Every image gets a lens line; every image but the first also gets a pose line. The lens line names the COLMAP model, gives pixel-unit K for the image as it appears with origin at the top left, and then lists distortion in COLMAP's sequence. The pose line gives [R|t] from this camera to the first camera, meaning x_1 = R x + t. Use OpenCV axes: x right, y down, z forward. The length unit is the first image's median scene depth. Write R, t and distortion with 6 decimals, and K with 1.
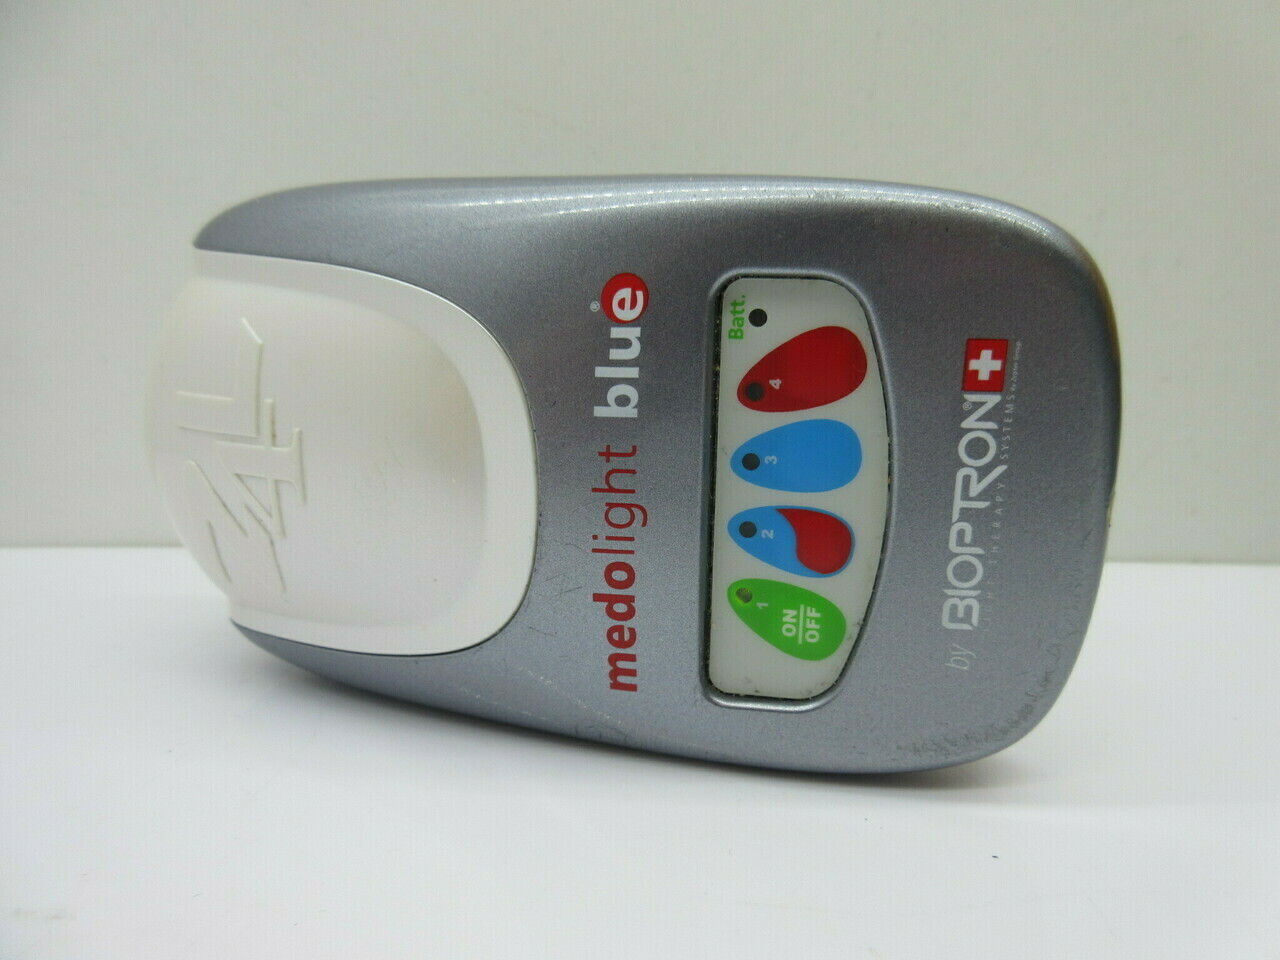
lens RADIAL K [[853.2, 0, 640.5], [0, 853.2, 479.3], [0, 0, 1]] dist [0.003637, 0.001041]
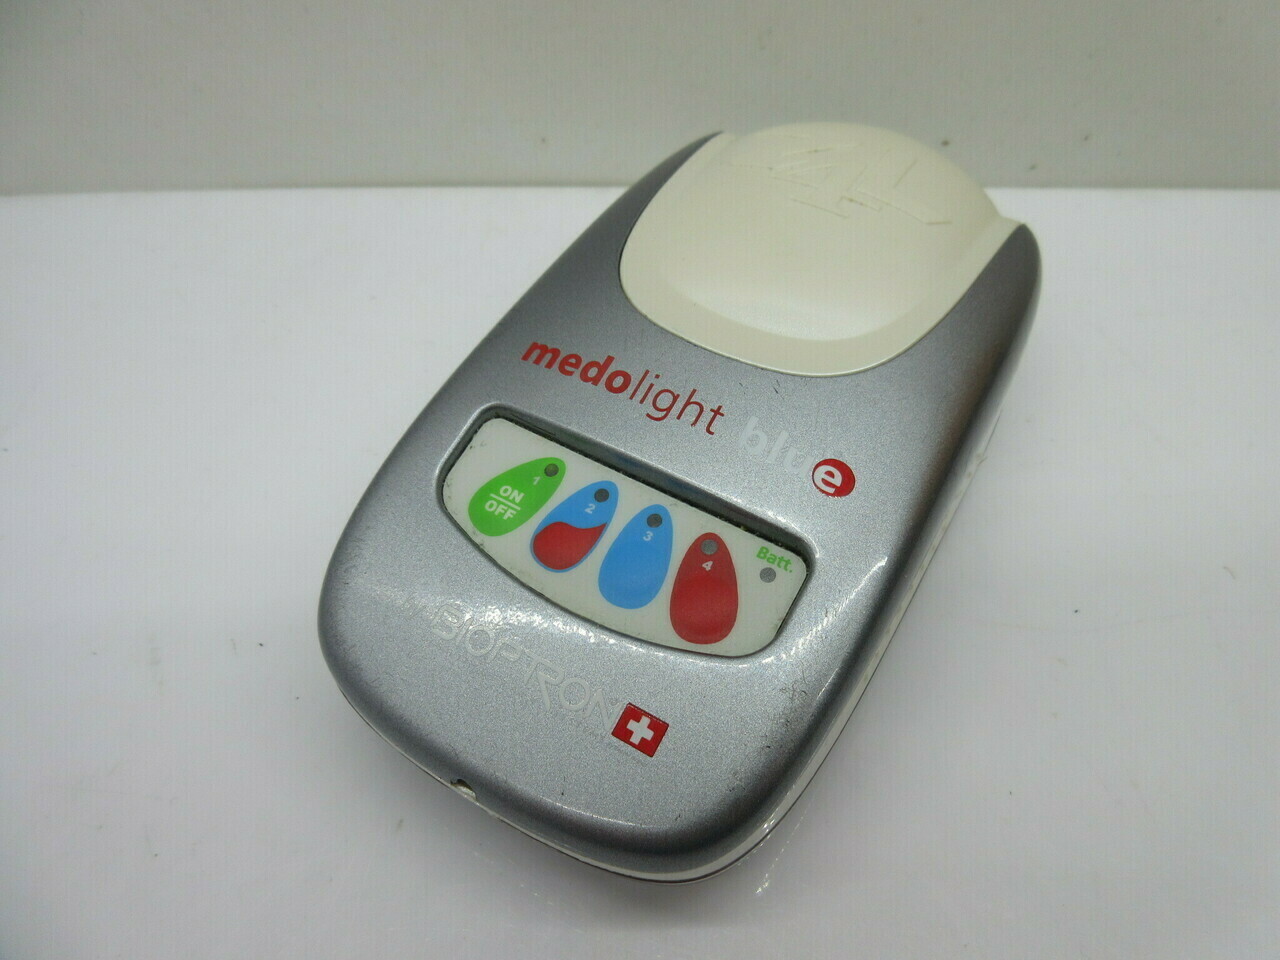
lens RADIAL K [[853.2, 0, 639.4], [0, 853.2, 479.0], [0, 0, 1]] dist [0.003637, 0.001041]
pose [[-0.457832, 0.872727, -0.169519, 0.275328], [-0.889031, -0.448616, 0.091478, -0.079359], [0.003787, 0.192589, 0.981272, -0.118655]]
